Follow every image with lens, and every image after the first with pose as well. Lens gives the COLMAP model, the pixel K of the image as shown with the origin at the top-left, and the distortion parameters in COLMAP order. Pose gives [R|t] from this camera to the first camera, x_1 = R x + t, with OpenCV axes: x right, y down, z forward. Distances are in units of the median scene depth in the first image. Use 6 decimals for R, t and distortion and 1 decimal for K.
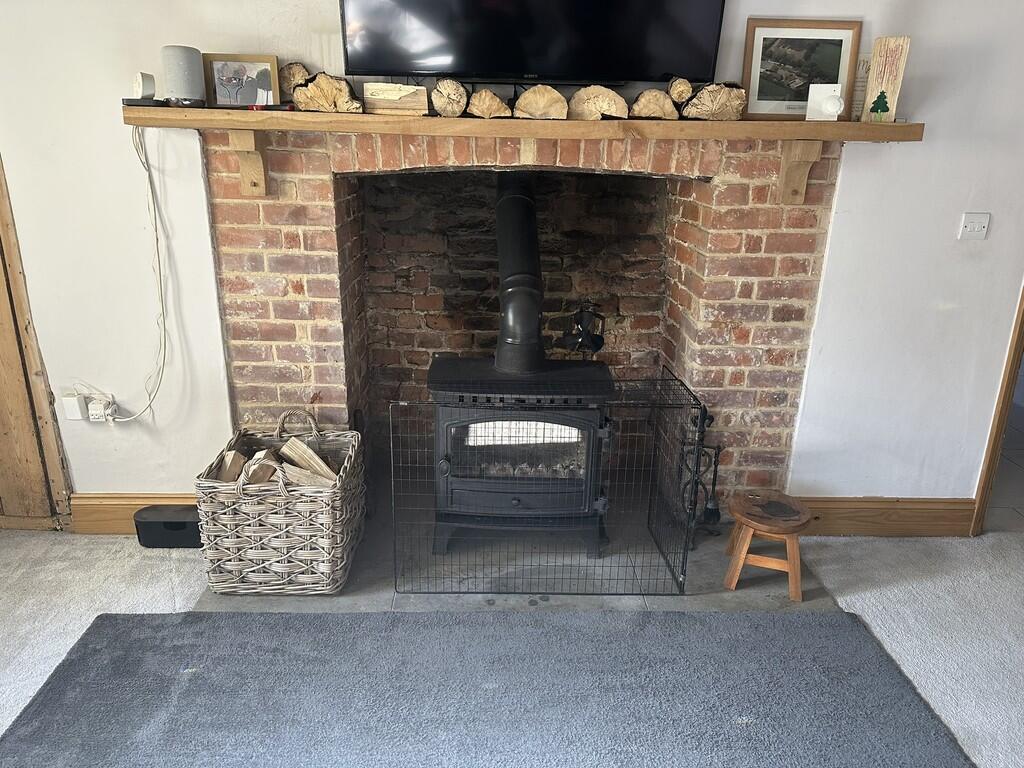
lens RADIAL K [[714.4, 0, 512.0], [0, 714.4, 384.0], [0, 0, 1]] dist [0.094794, -0.141231]
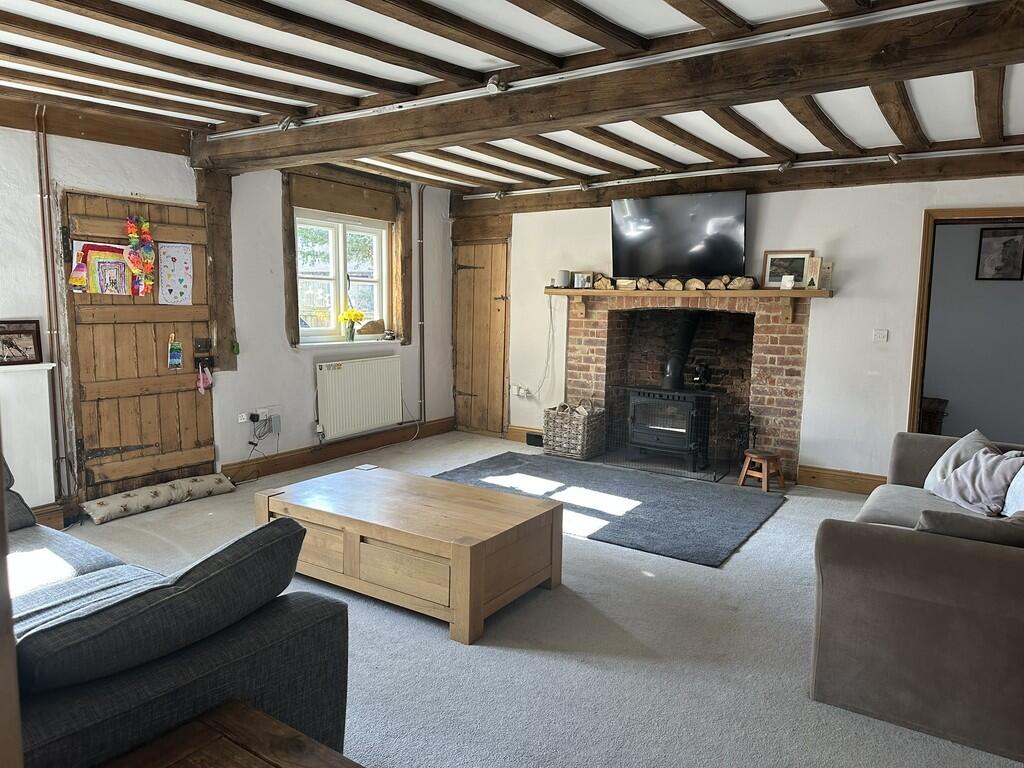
lens RADIAL K [[714.4, 0, 512.0], [0, 714.4, 384.0], [0, 0, 1]] dist [0.094794, -0.141231]
pose [[0.825250, 0.062588, -0.561289, 0.961900], [-0.182282, 0.970170, -0.159824, 0.466083], [0.534543, 0.234208, 0.812041, -1.293493]]
